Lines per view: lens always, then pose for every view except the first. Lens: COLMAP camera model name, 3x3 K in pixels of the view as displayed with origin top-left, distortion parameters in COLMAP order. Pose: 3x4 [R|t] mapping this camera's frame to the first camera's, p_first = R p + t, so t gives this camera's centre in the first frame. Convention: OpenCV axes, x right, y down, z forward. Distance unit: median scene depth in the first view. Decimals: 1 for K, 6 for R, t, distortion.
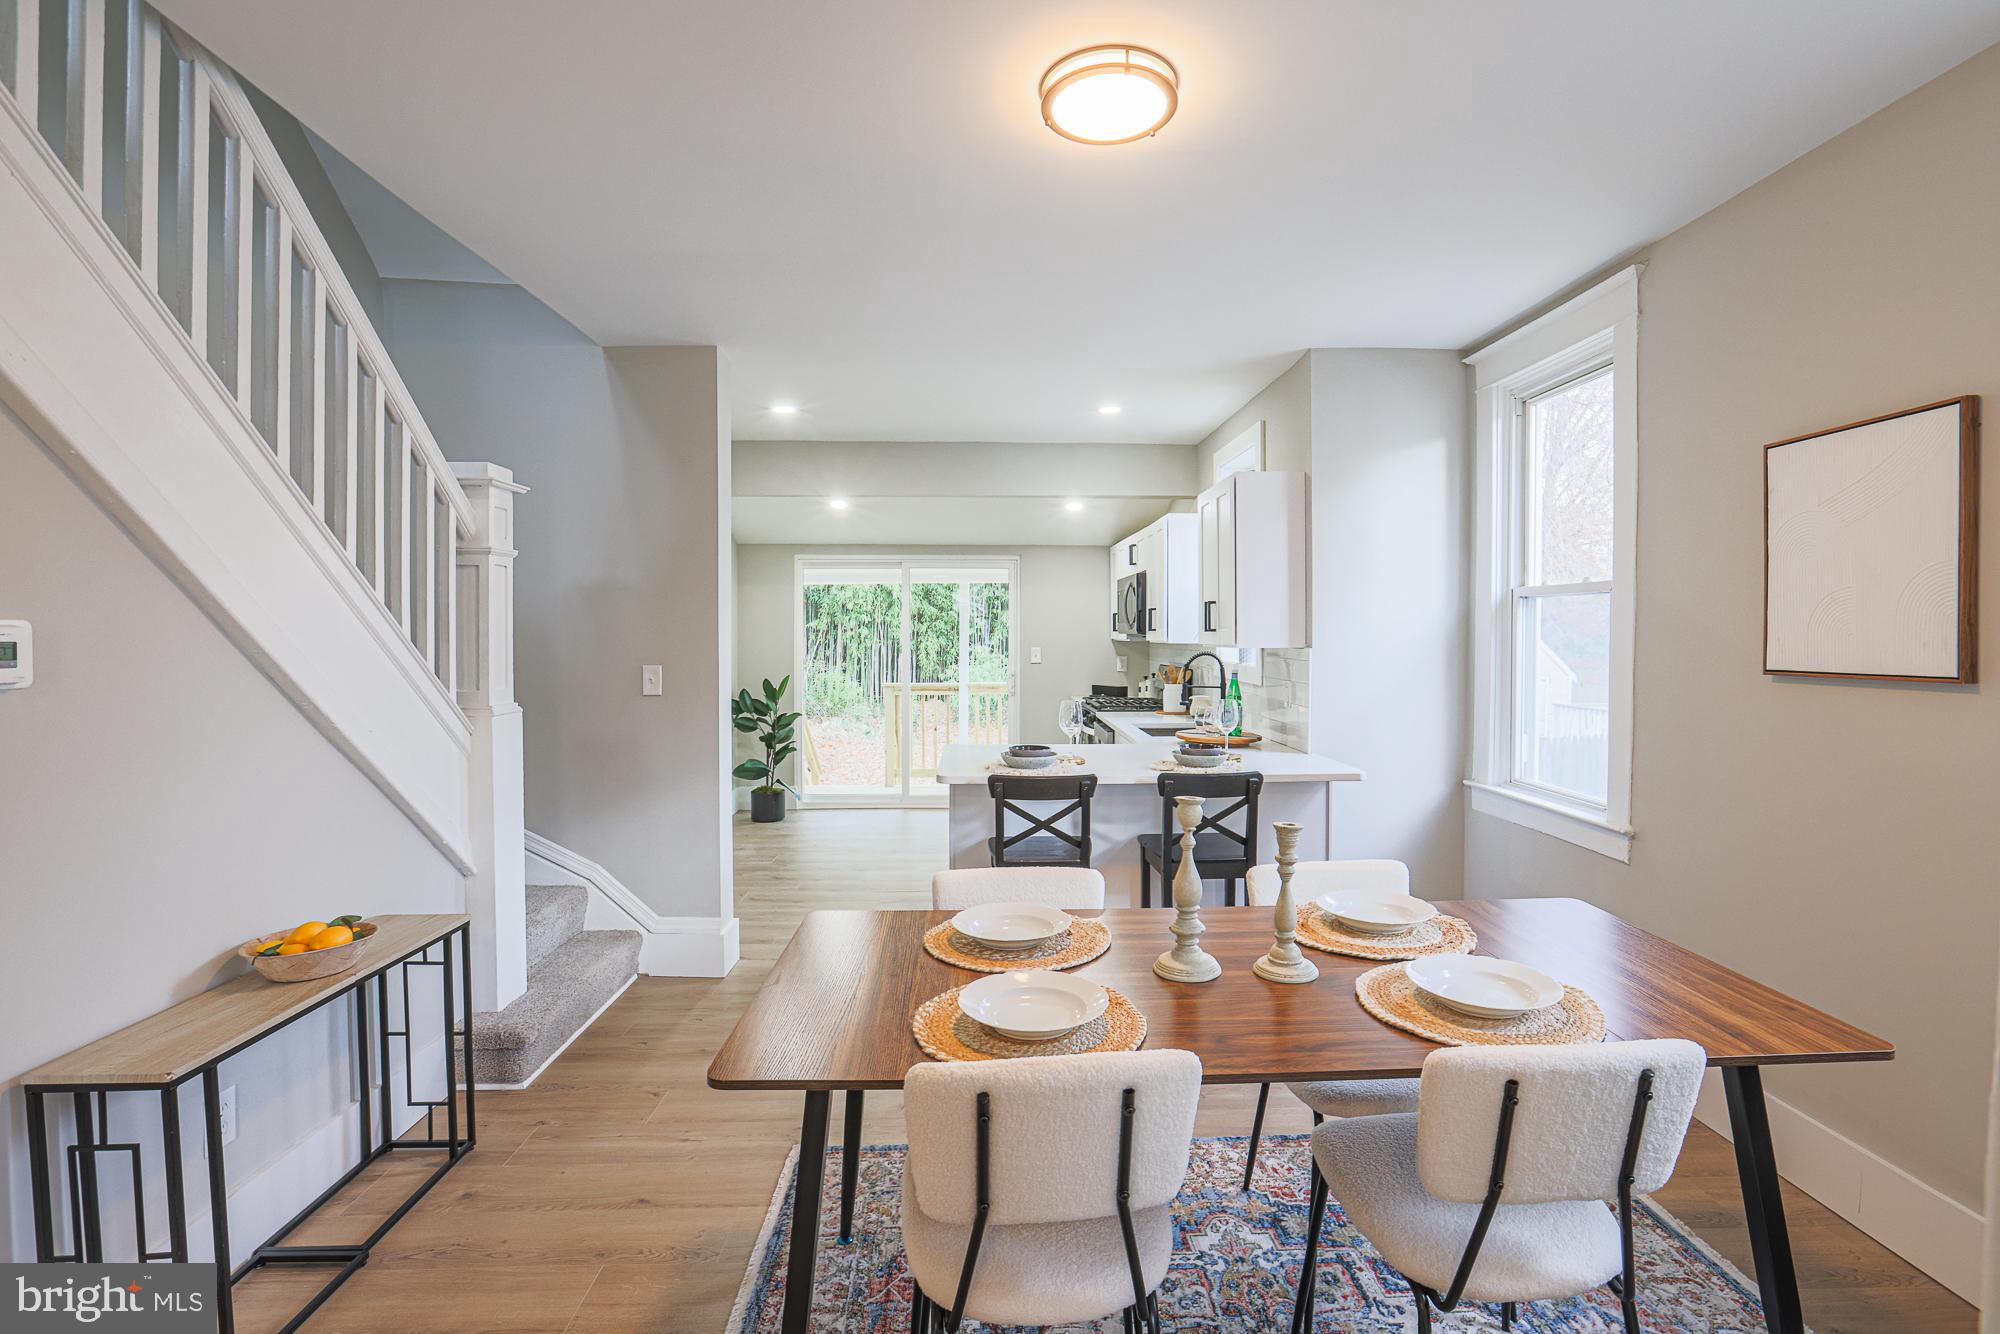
lens RADIAL K [[929.2, 0, 1010.3], [0, 929.2, 651.9], [0, 0, 1]] dist [-0.065587, 0.026071]
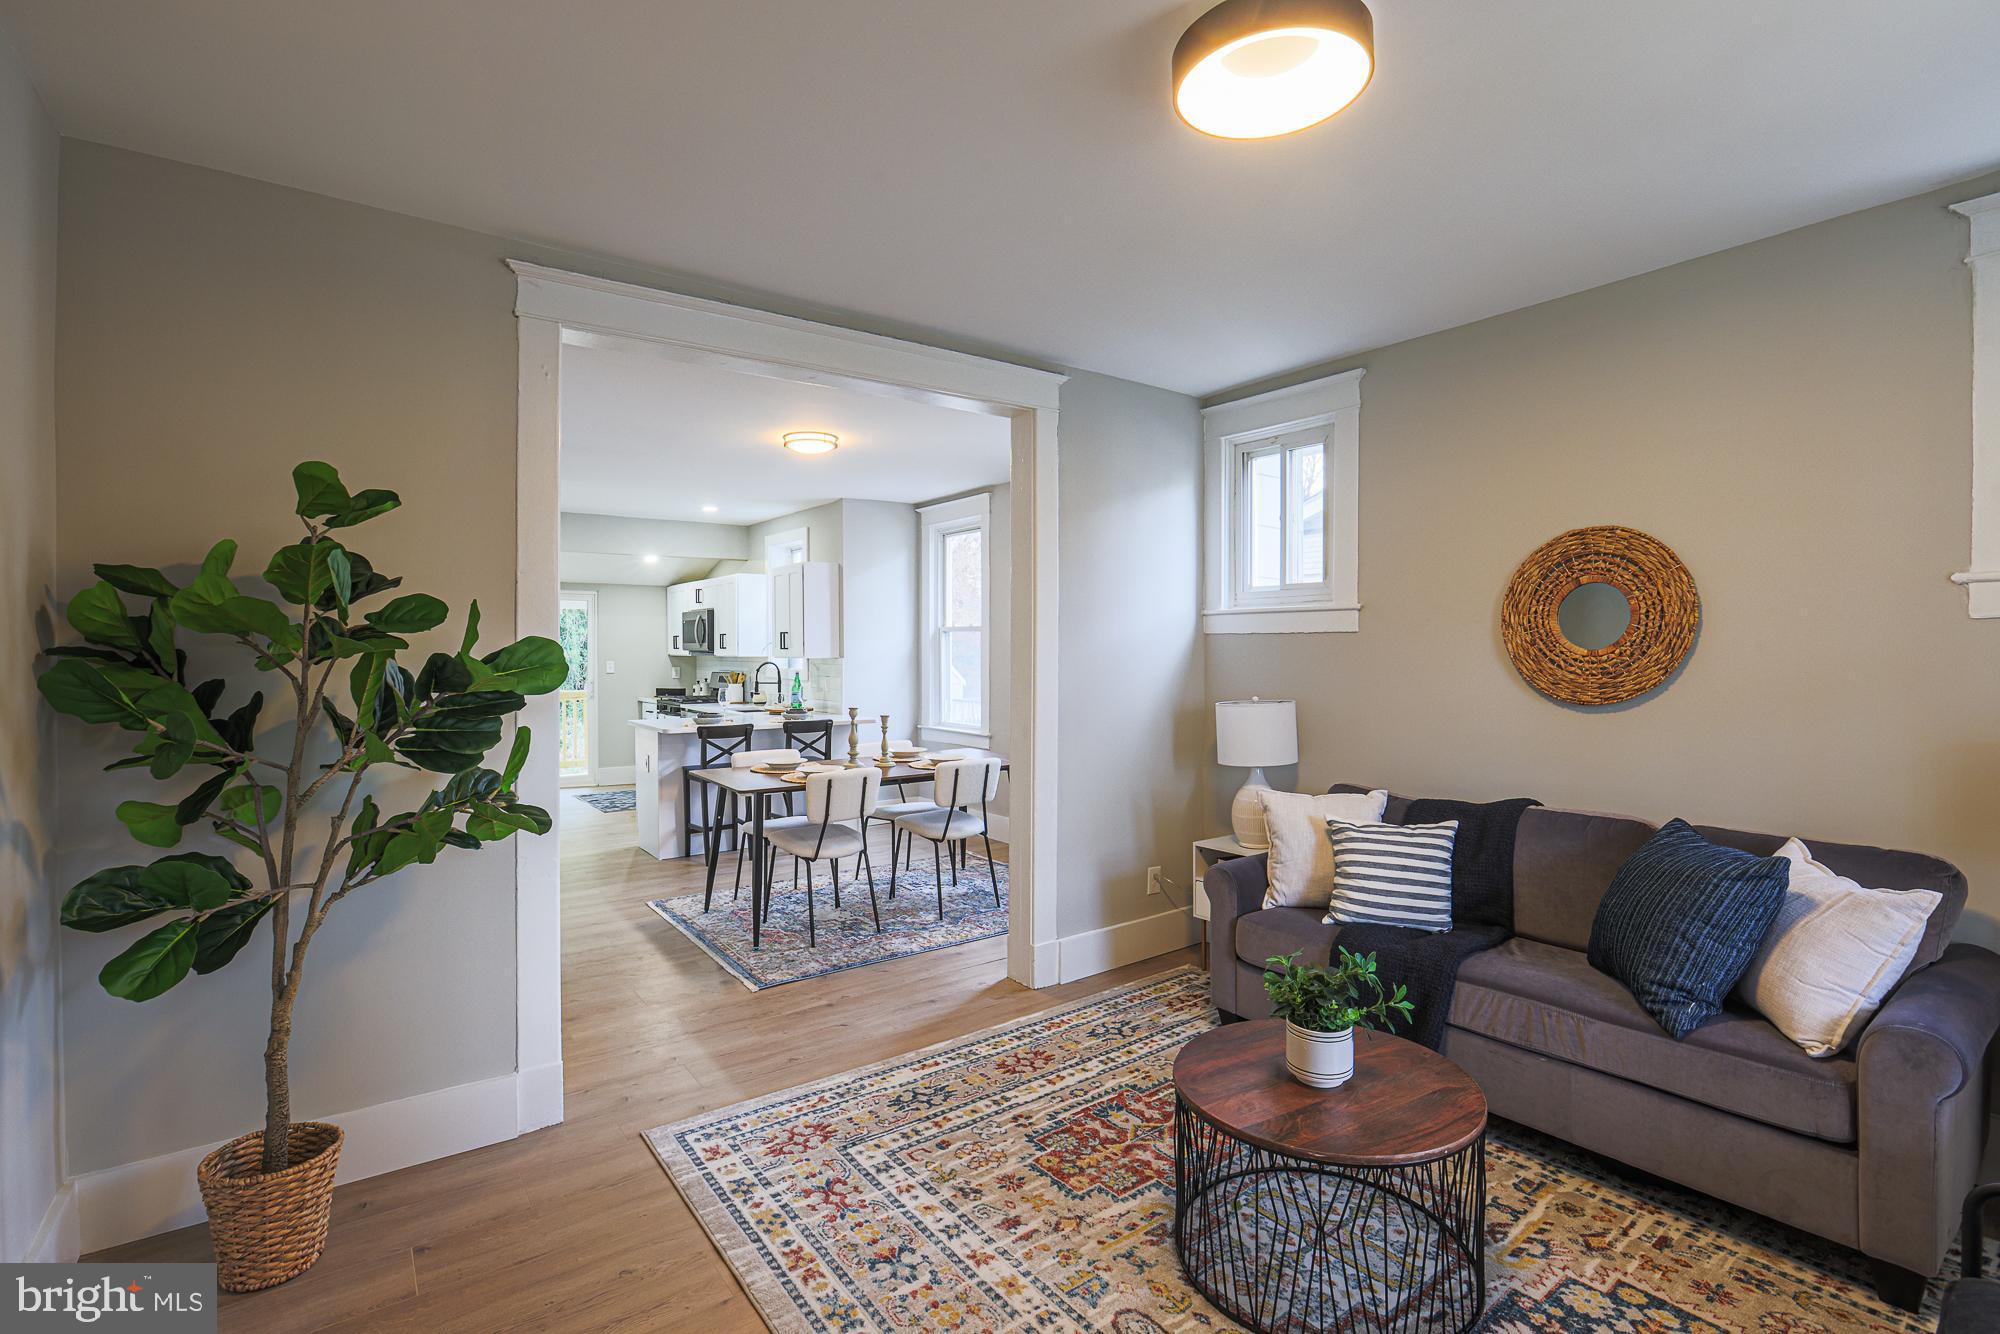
lens RADIAL K [[929.2, 0, 1010.3], [0, 929.2, 651.9], [0, 0, 1]] dist [-0.065587, 0.026071]
pose [[0.822607, -0.005346, 0.568585, -0.473767], [0.015007, 0.999812, -0.012312, 0.011844], [-0.568412, 0.018660, 0.822532, -0.753943]]
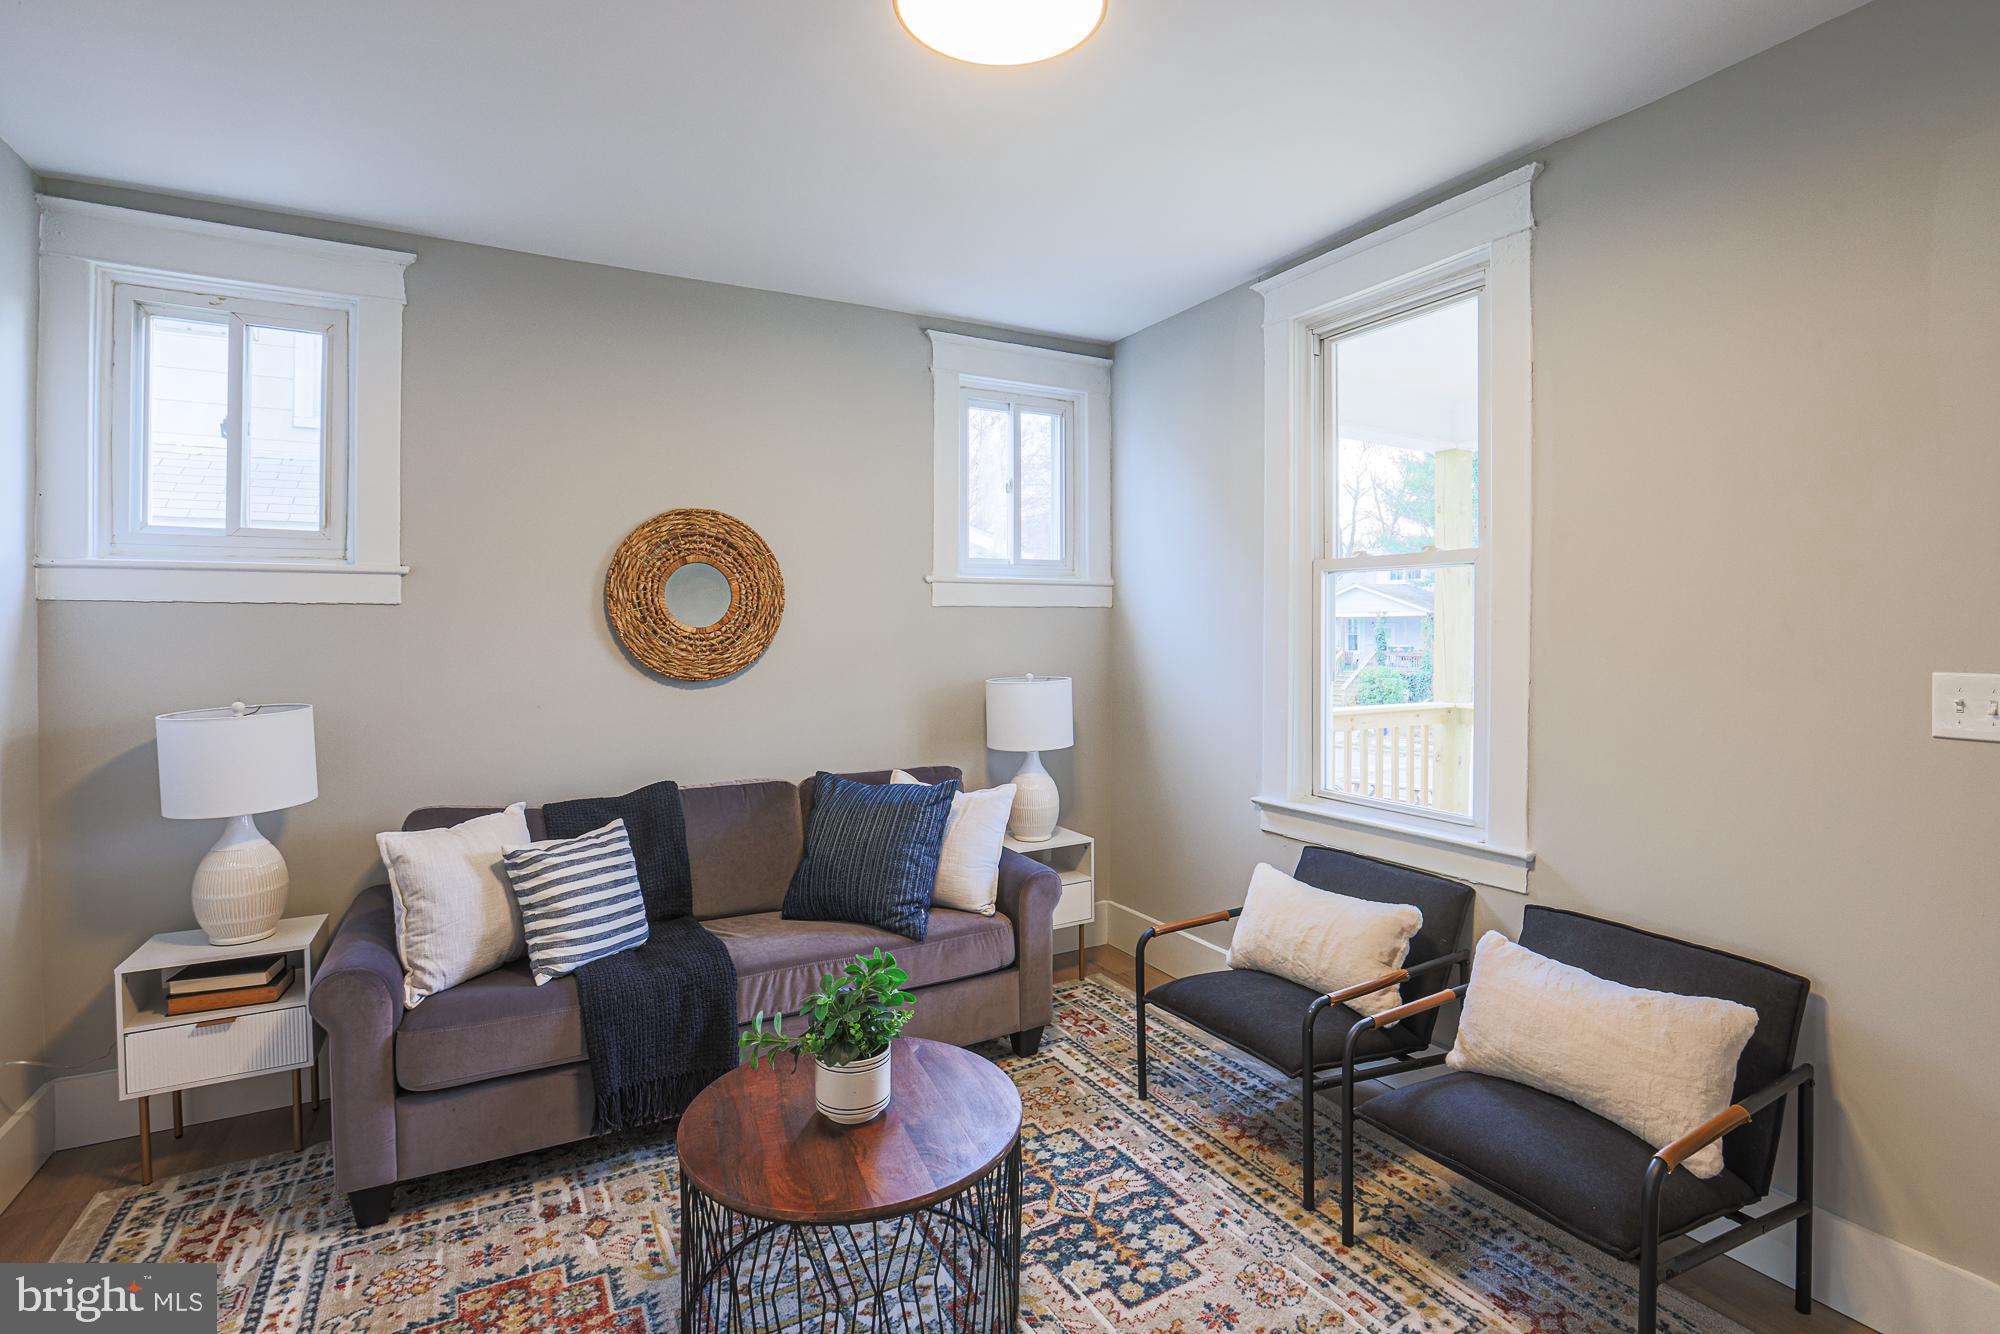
lens RADIAL K [[945.0, 0, 1005.3], [0, 945.0, 630.3], [0, 0, 1]] dist [-0.022822, 0.000939]
pose [[-0.456339, -0.004449, 0.889795, -0.490696], [0.019450, 0.999699, 0.014973, 0.003136], [-0.889593, 0.024139, -0.456115, -0.245116]]
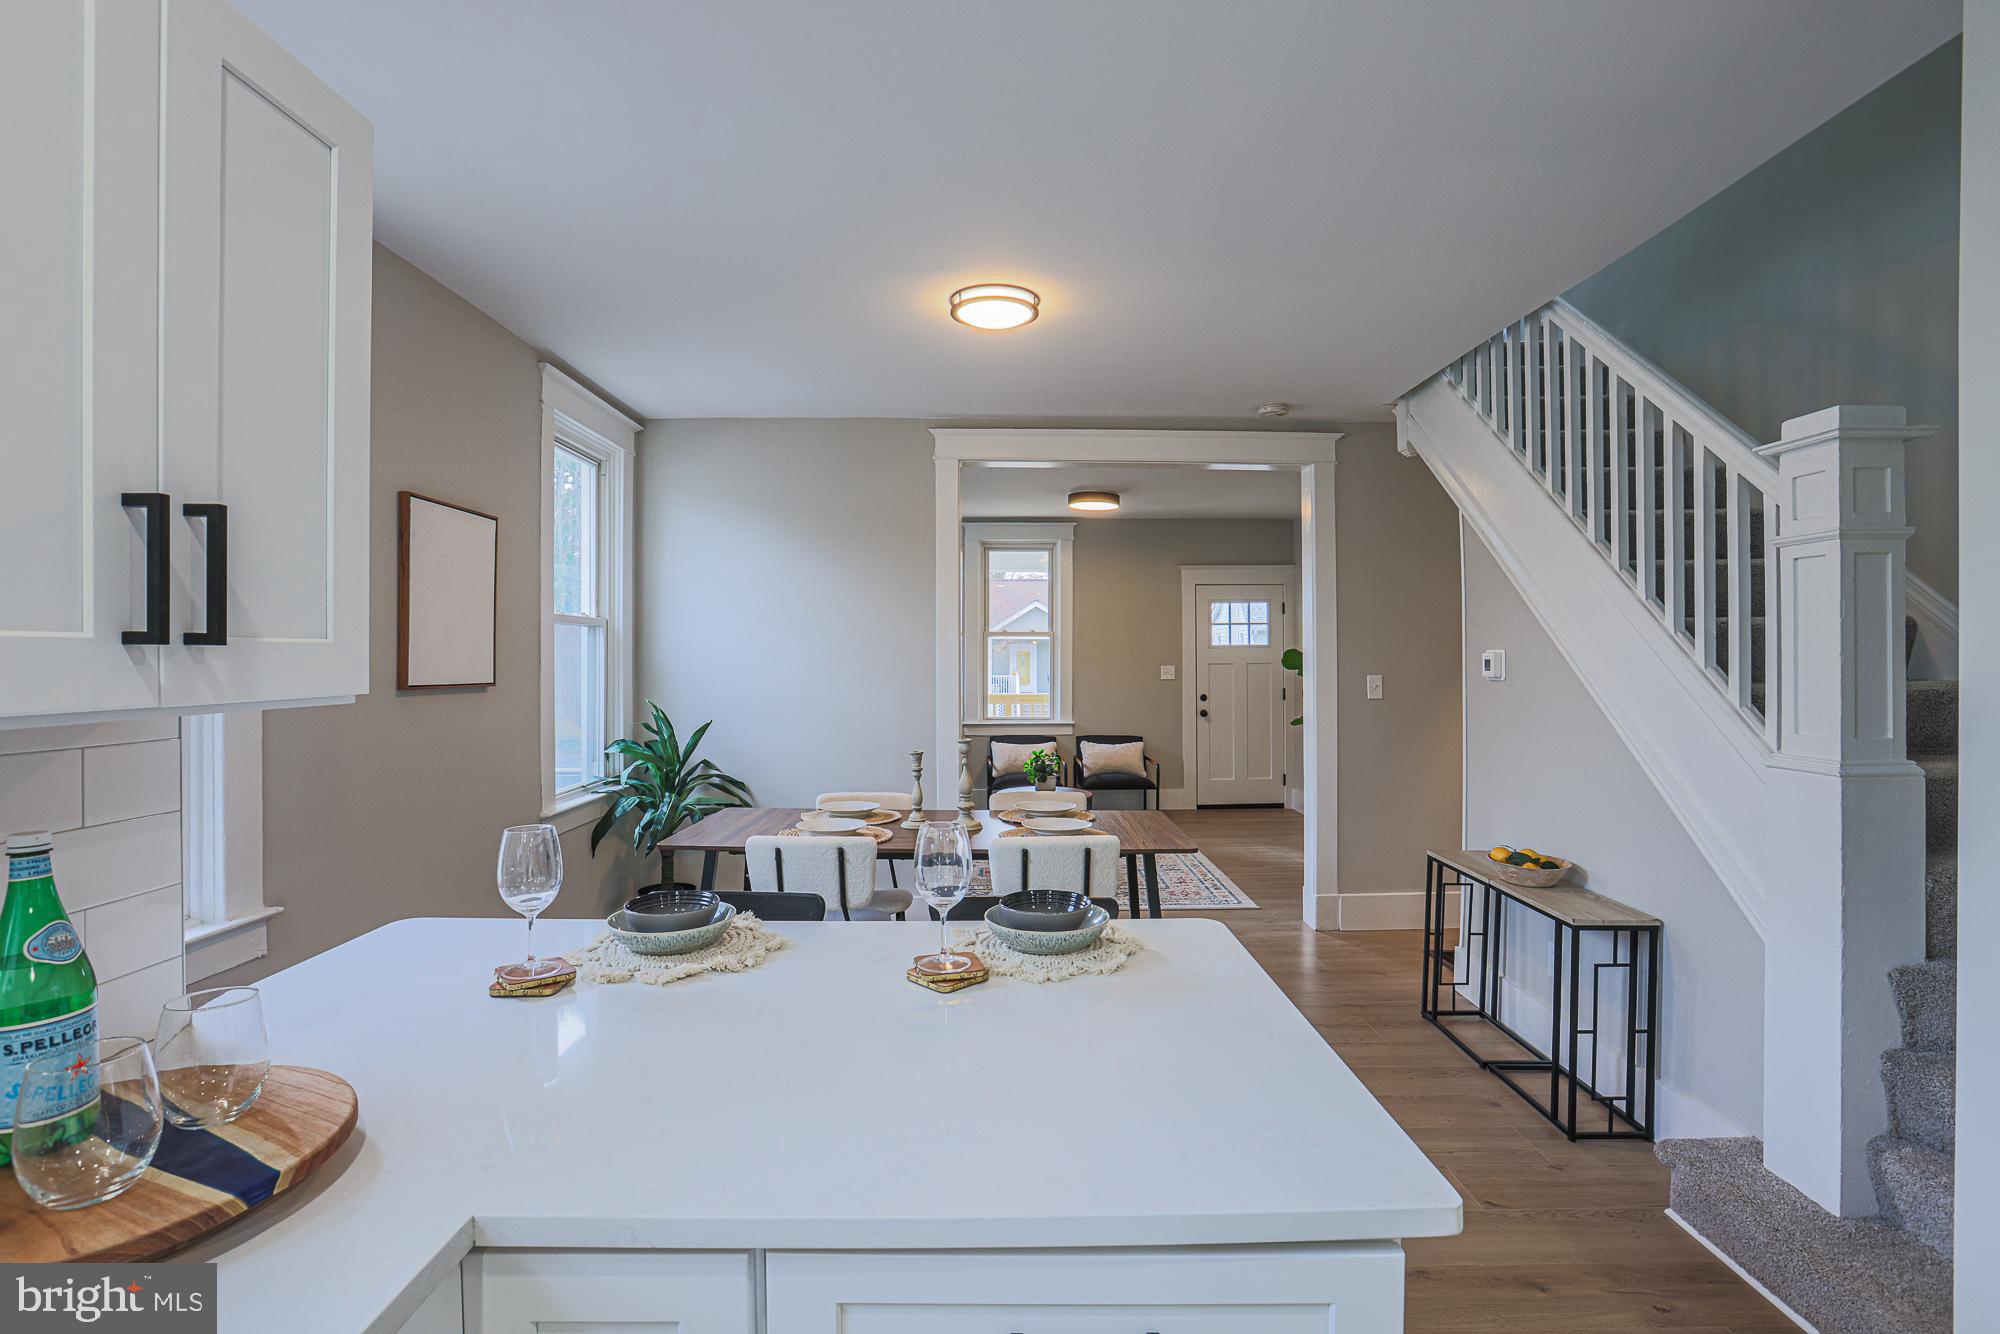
lens RADIAL K [[921.5, 0, 1004.3], [0, 921.5, 663.0], [0, 0, 1]] dist [-0.053212, 0.018190]
pose [[-0.999647, -0.000811, 0.026544, 0.024198], [-0.000093, 0.999634, 0.027047, -0.026189], [-0.026557, 0.027035, -0.999282, 1.328522]]
